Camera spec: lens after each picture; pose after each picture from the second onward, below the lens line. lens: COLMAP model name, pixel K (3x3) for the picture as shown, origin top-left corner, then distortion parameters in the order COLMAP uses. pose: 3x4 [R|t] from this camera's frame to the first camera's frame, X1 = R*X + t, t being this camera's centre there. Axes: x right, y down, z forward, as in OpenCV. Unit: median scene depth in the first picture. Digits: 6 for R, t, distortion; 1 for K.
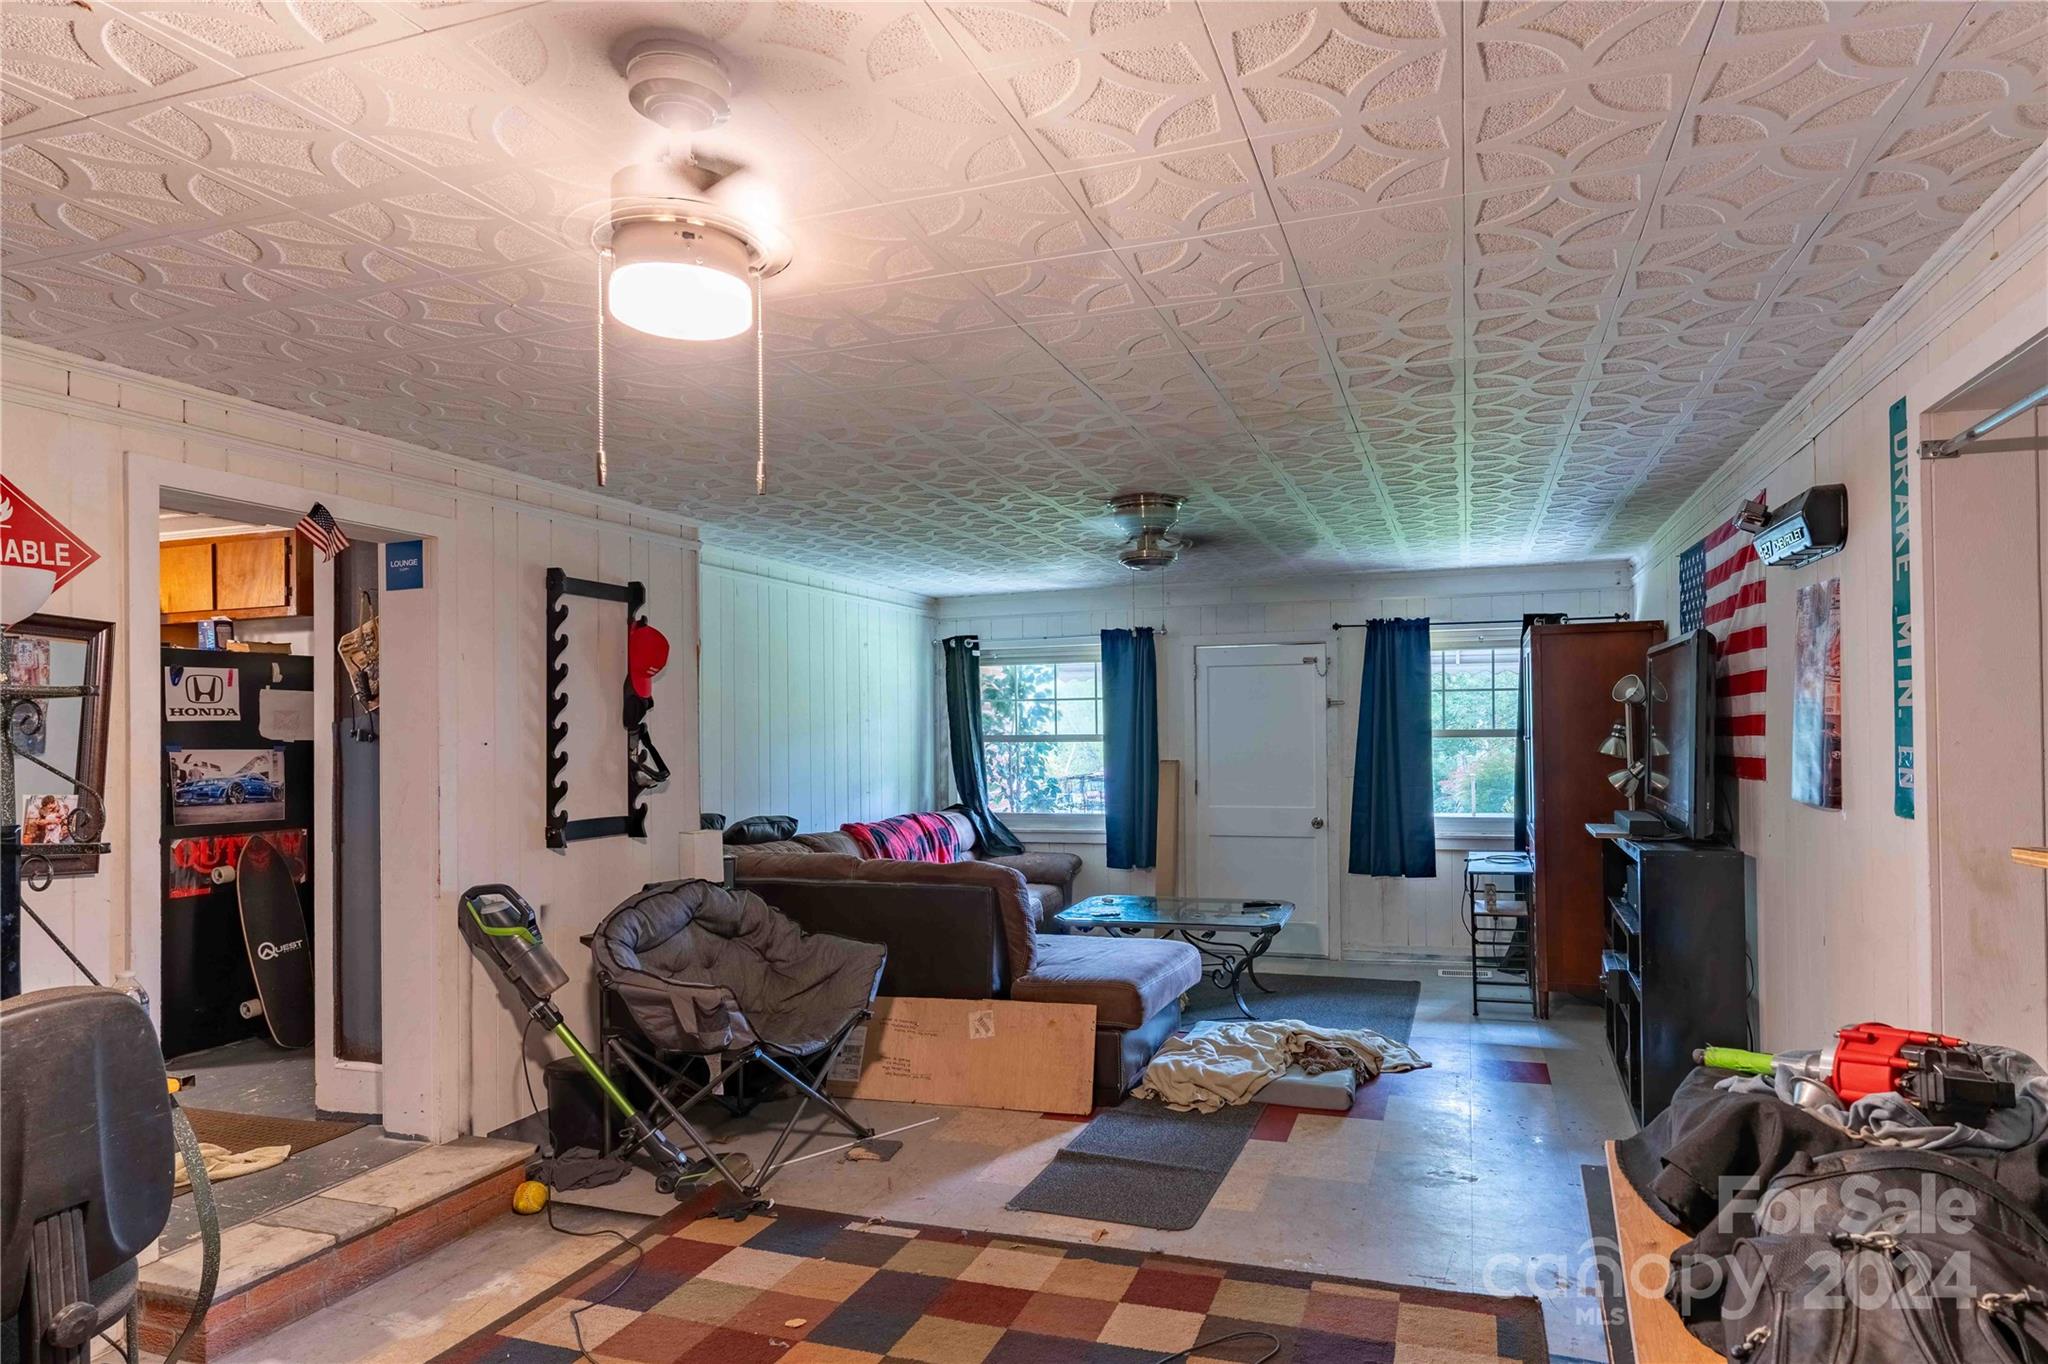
lens RADIAL K [[1160.5, 0, 1132.9], [0, 1160.5, 723.6], [0, 0, 1]] dist [-0.000759, 0.000338]
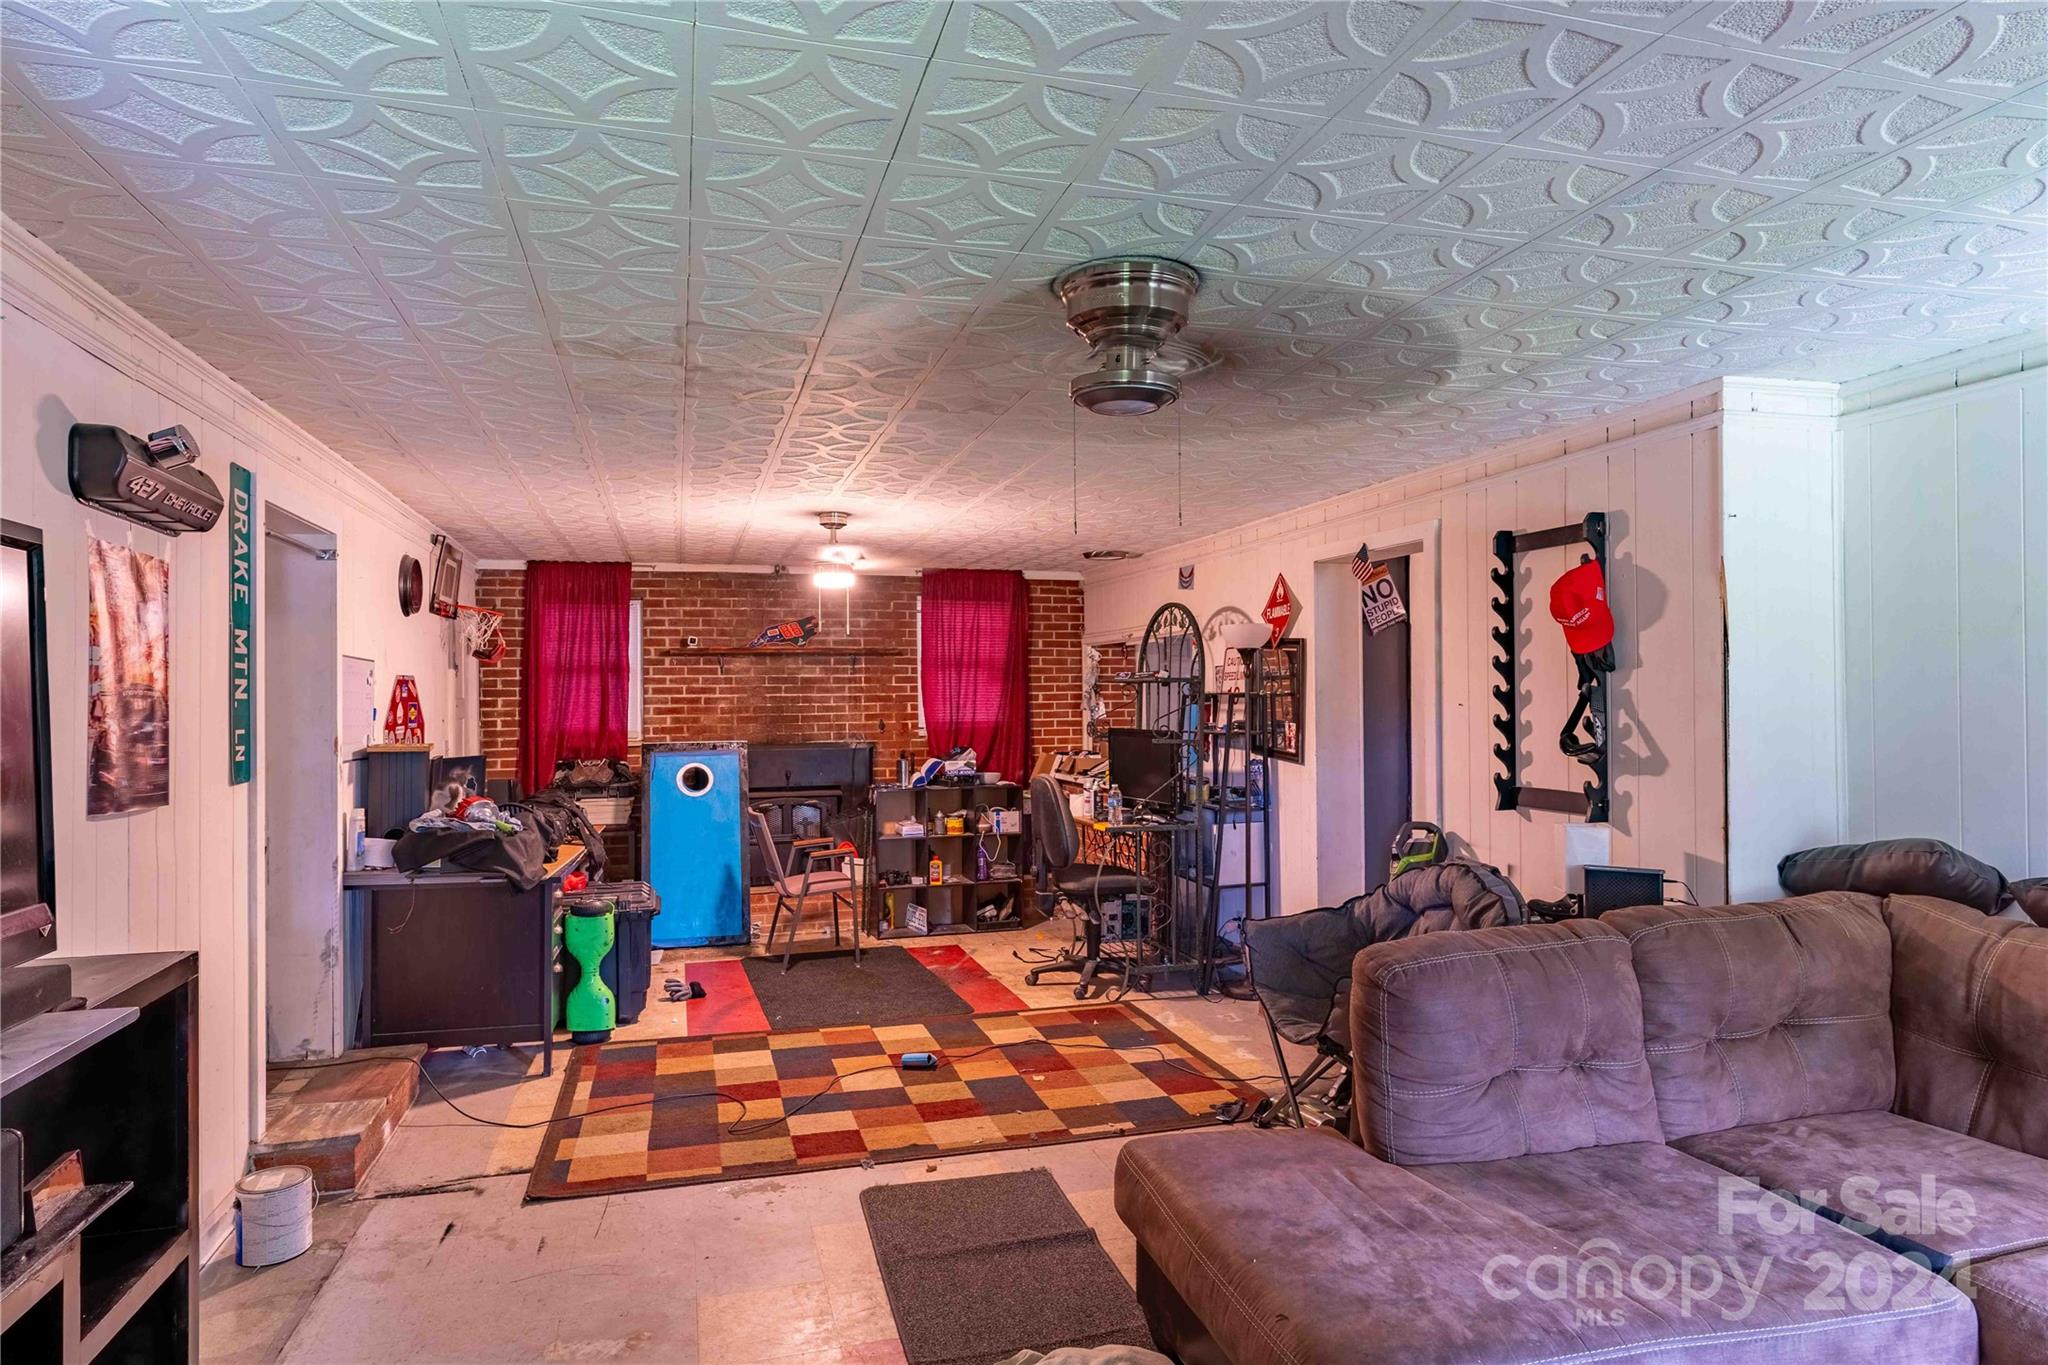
lens RADIAL K [[1145.0, 0, 1024.0], [0, 1145.0, 682.5], [0, 0, 1]] dist [-0.003833, 0.001491]
pose [[-0.836492, 0.010636, -0.547877, 0.489151], [0.021197, 0.999691, -0.012955, 0.001717], [0.547570, -0.022450, -0.836459, 1.981510]]
